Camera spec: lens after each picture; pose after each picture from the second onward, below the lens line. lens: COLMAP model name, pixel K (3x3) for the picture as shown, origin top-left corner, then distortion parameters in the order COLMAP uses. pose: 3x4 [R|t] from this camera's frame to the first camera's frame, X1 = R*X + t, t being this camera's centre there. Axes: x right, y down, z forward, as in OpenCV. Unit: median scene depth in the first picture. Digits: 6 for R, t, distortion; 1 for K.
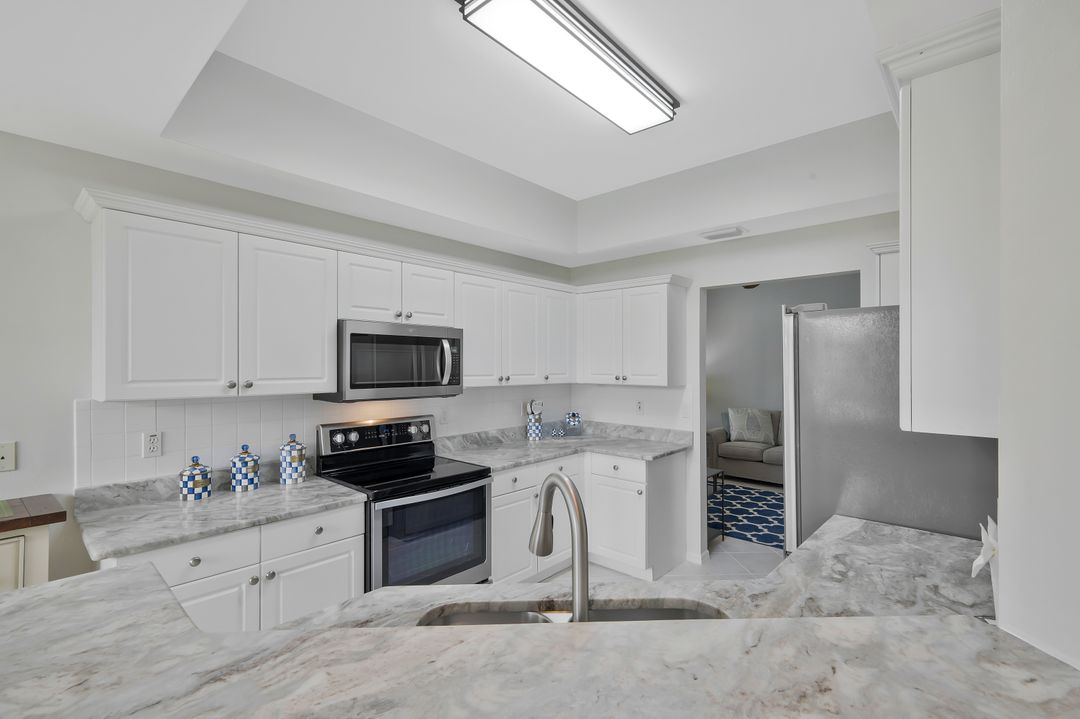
lens RADIAL K [[481.0, 0, 538.4], [0, 481.0, 356.6], [0, 0, 1]] dist [0.008720, -0.000525]
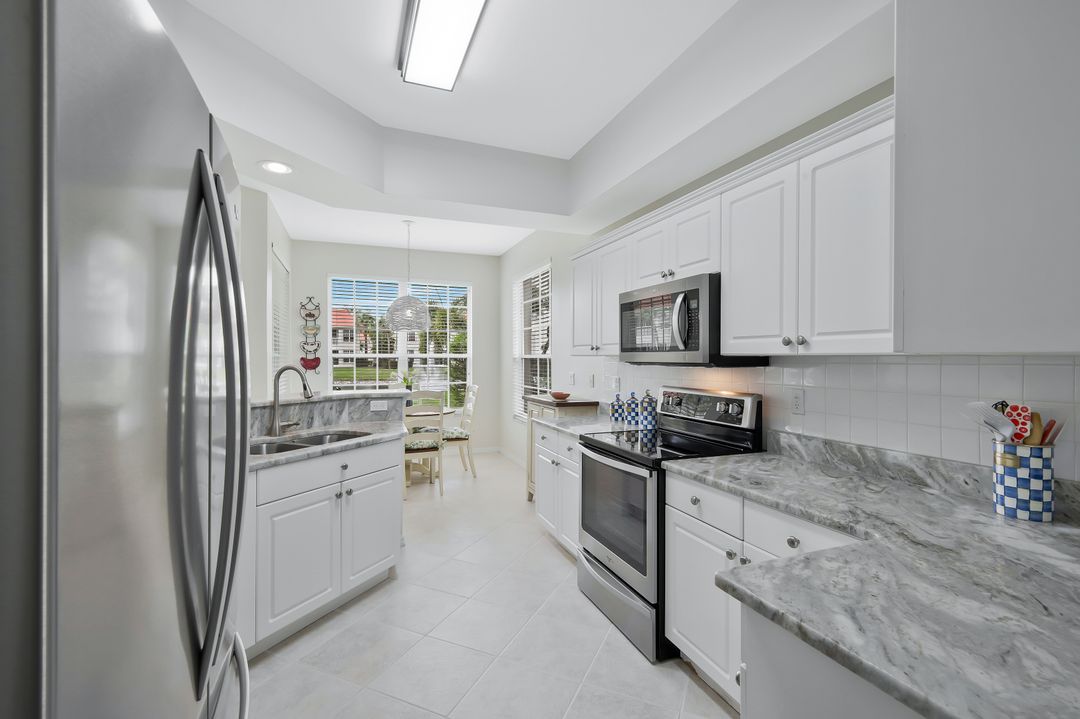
lens RADIAL K [[481.0, 0, 545.3], [0, 481.0, 360.6], [0, 0, 1]] dist [0.008720, -0.000525]
pose [[-0.430103, -0.000288, -0.902780, 0.514922], [-0.002514, 0.999996, 0.000879, 0.063733], [0.902776, 0.002647, -0.430102, 0.917722]]
